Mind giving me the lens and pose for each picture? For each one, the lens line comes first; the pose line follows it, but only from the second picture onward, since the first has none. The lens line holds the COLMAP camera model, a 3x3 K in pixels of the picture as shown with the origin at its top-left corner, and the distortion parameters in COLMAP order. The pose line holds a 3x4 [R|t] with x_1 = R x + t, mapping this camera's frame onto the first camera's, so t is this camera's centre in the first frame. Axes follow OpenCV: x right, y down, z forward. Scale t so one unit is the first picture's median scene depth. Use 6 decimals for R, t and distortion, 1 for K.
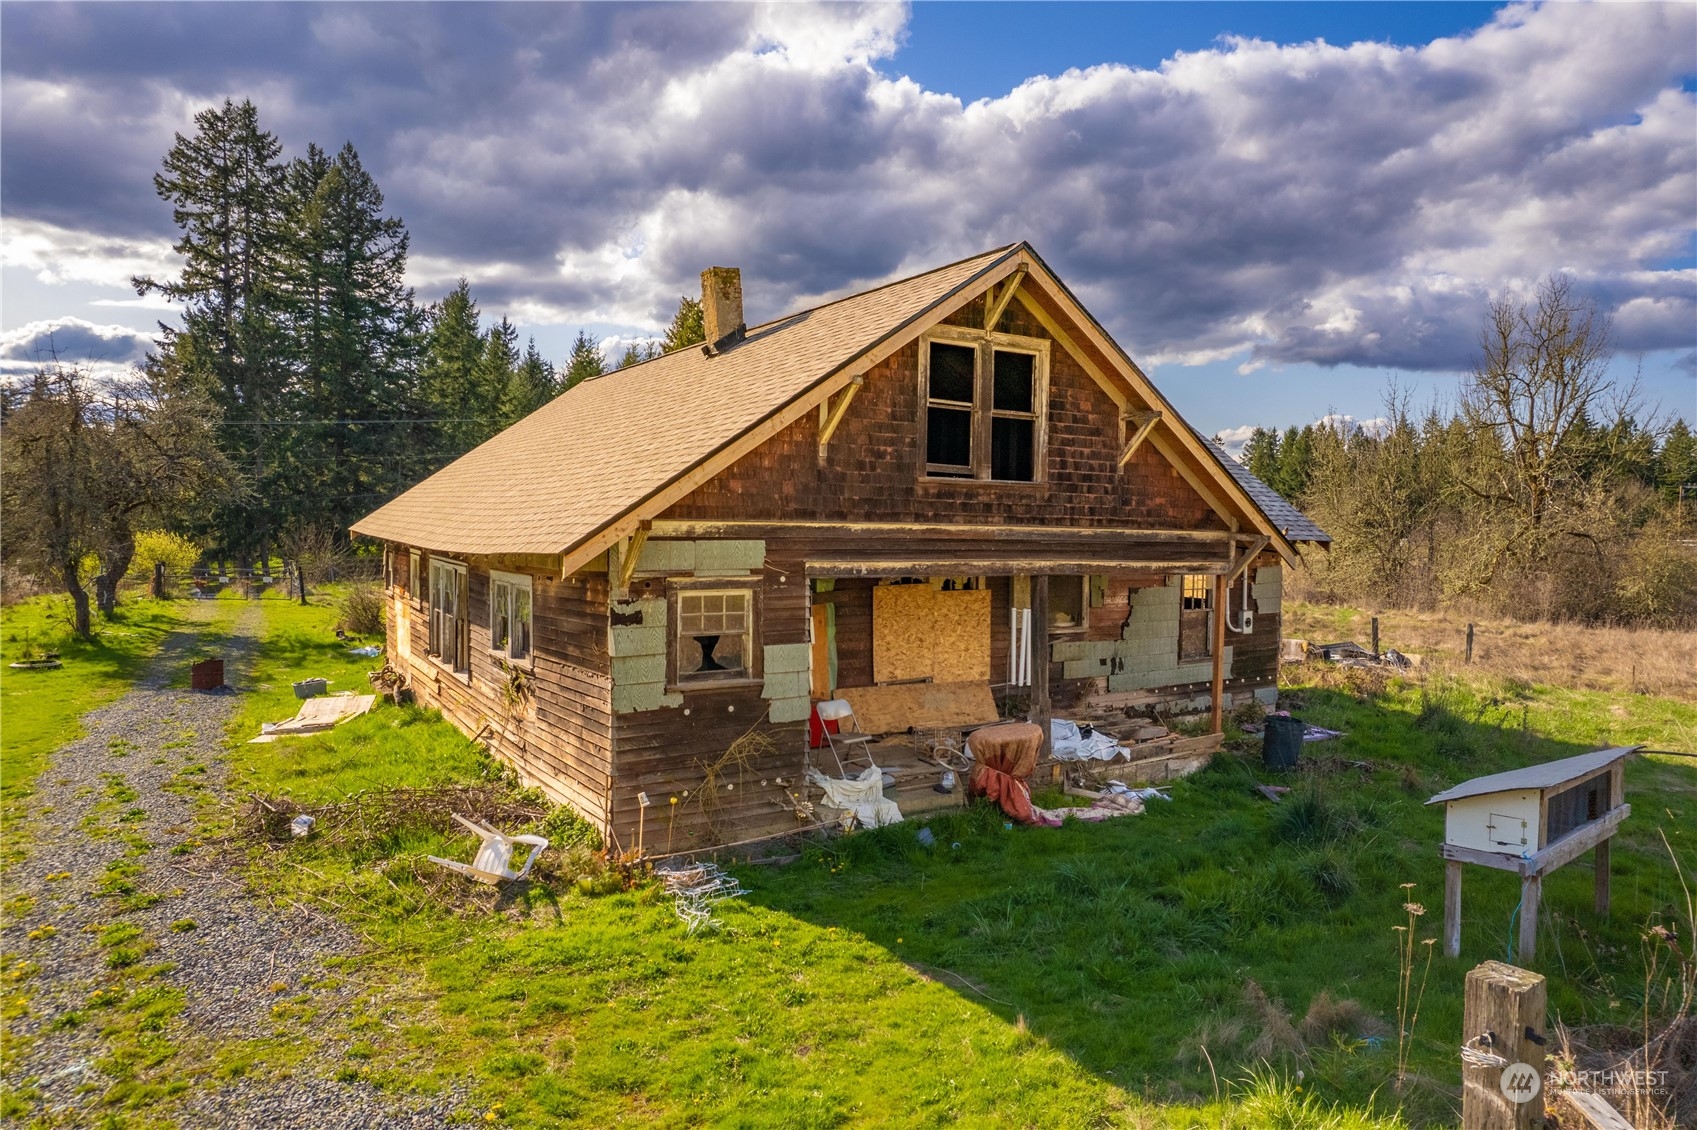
lens RADIAL K [[1111.6, 0, 883.4], [0, 1111.6, 523.1], [0, 0, 1]] dist [-0.156408, 0.240178]
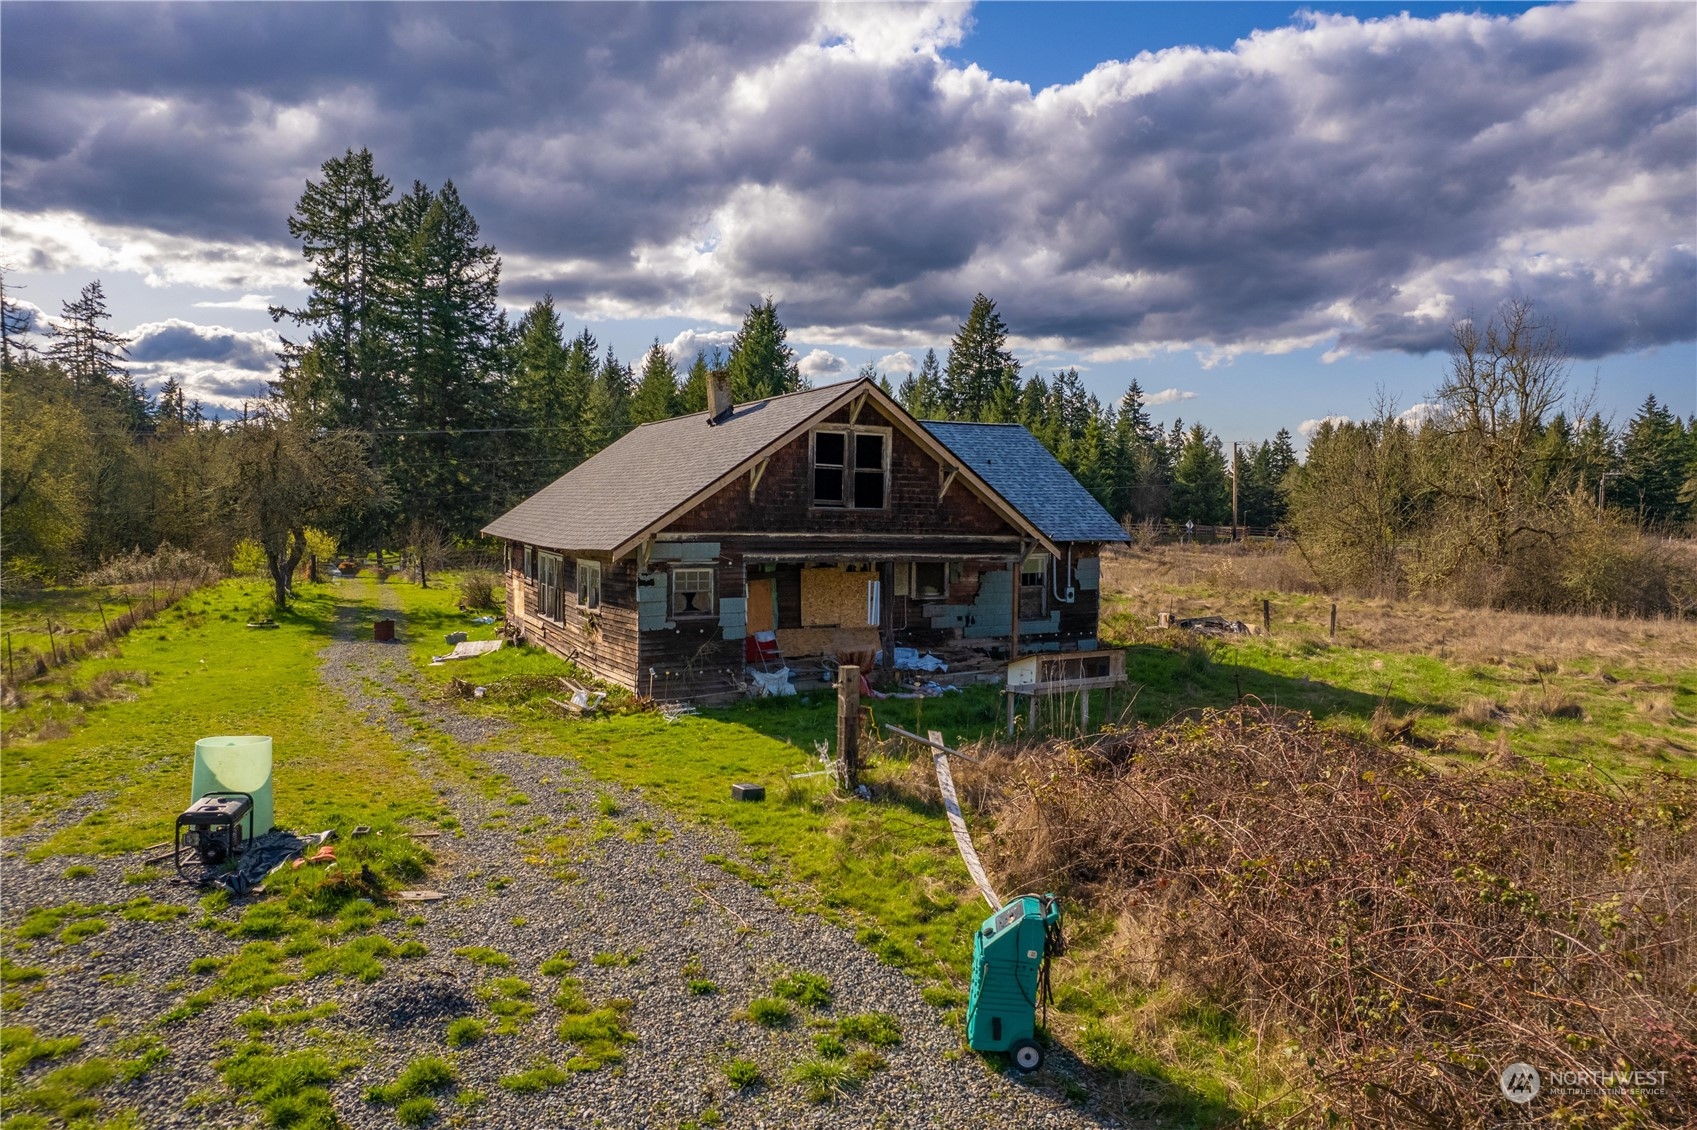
lens RADIAL K [[1092.2, 0, 860.0], [0, 1092.2, 579.1], [0, 0, 1]] dist [-0.073723, 0.067509]
pose [[0.996329, 0.005422, -0.085436, 0.035637], [-0.000361, 0.998249, 0.059145, -0.003986], [0.085607, -0.058897, 0.994587, -0.102221]]
